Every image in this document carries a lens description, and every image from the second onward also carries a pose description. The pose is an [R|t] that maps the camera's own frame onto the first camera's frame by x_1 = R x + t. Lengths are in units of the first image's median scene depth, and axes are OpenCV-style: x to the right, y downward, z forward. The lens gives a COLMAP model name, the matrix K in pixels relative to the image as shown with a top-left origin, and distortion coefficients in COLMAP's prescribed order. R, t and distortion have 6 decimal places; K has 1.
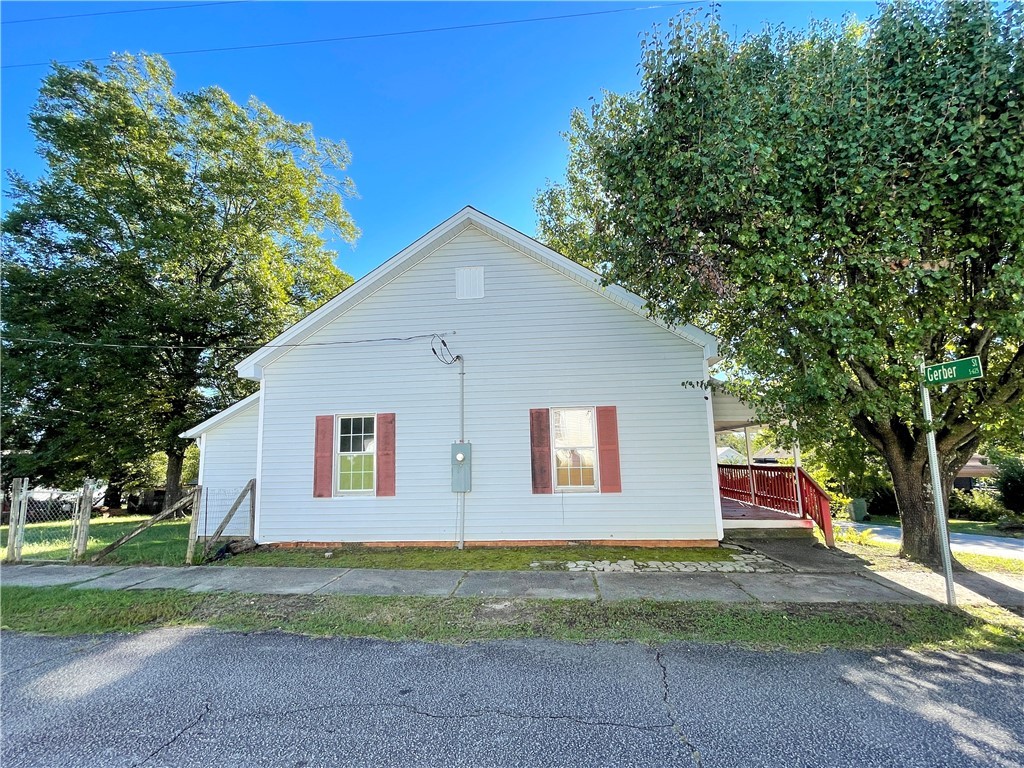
lens RADIAL K [[467.8, 0, 509.2], [0, 467.8, 389.7], [0, 0, 1]] dist [0.003389, -0.001526]
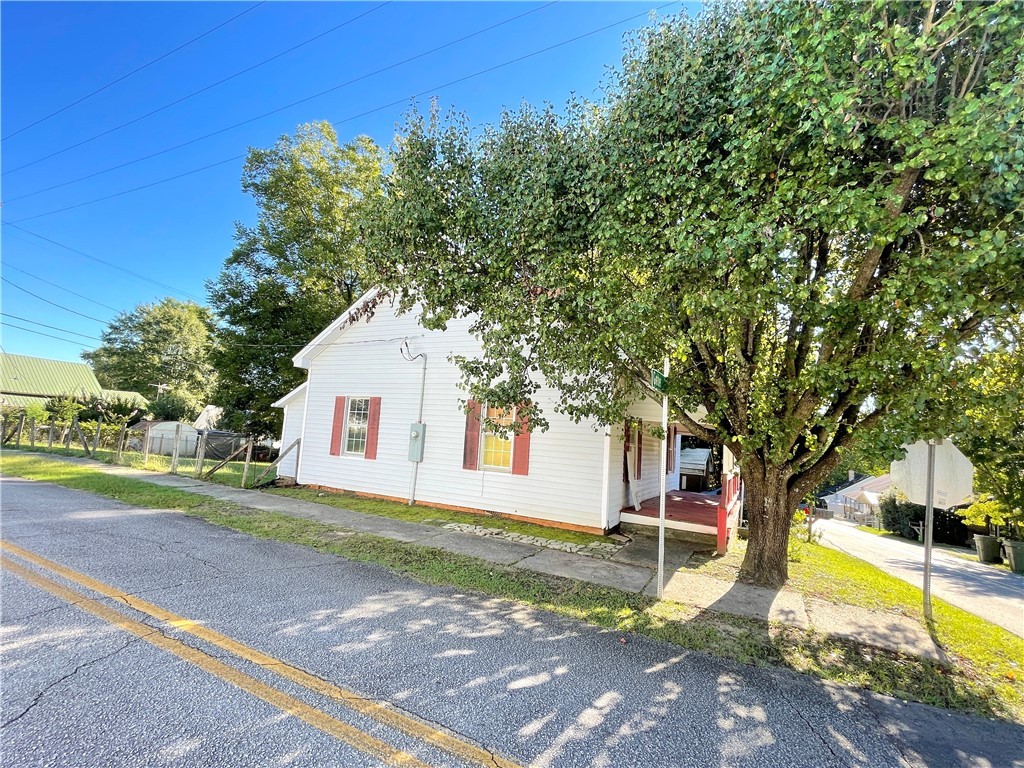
lens RADIAL K [[467.8, 0, 509.2], [0, 467.8, 389.7], [0, 0, 1]] dist [0.003389, -0.001526]
pose [[0.921882, 0.045437, -0.384797, 0.601055], [-0.036705, 0.998875, 0.030010, -0.023744], [0.385728, -0.013542, 0.922513, -0.070510]]
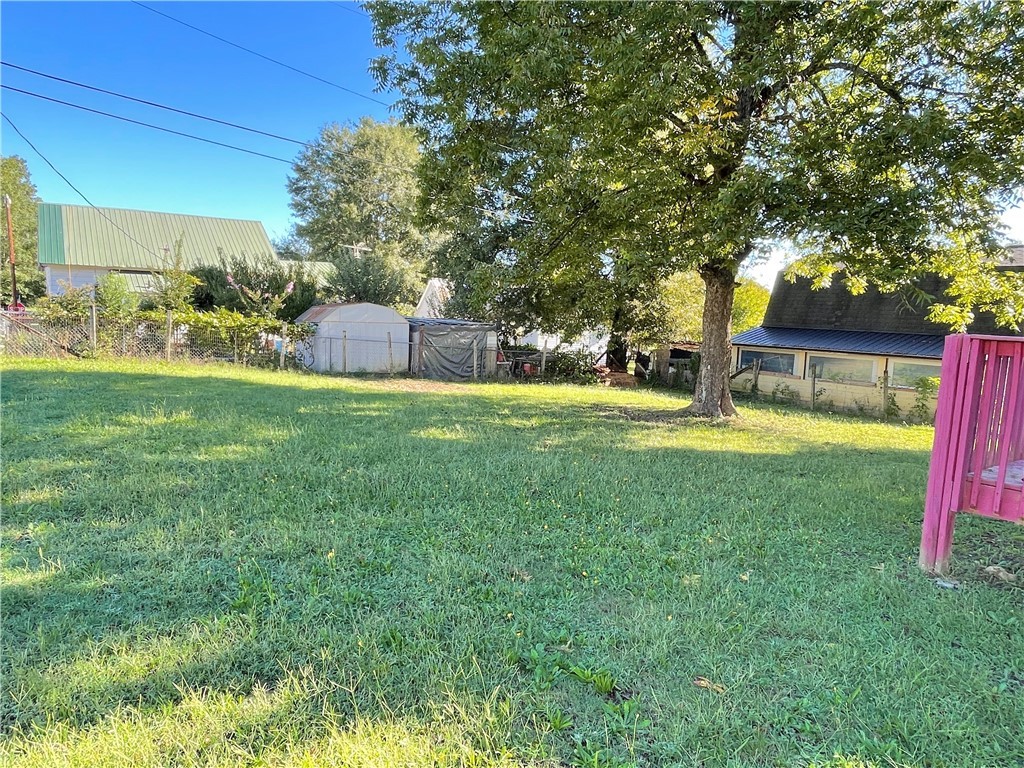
lens RADIAL K [[662.0, 0, 510.4], [0, 662.0, 386.2], [0, 0, 1]] dist [-0.005301, 0.000873]
pose [[0.652083, 0.124904, -0.747788, -0.798056], [0.064628, 0.973588, 0.218975, 0.200866], [0.755388, -0.191118, 0.626788, 0.970489]]
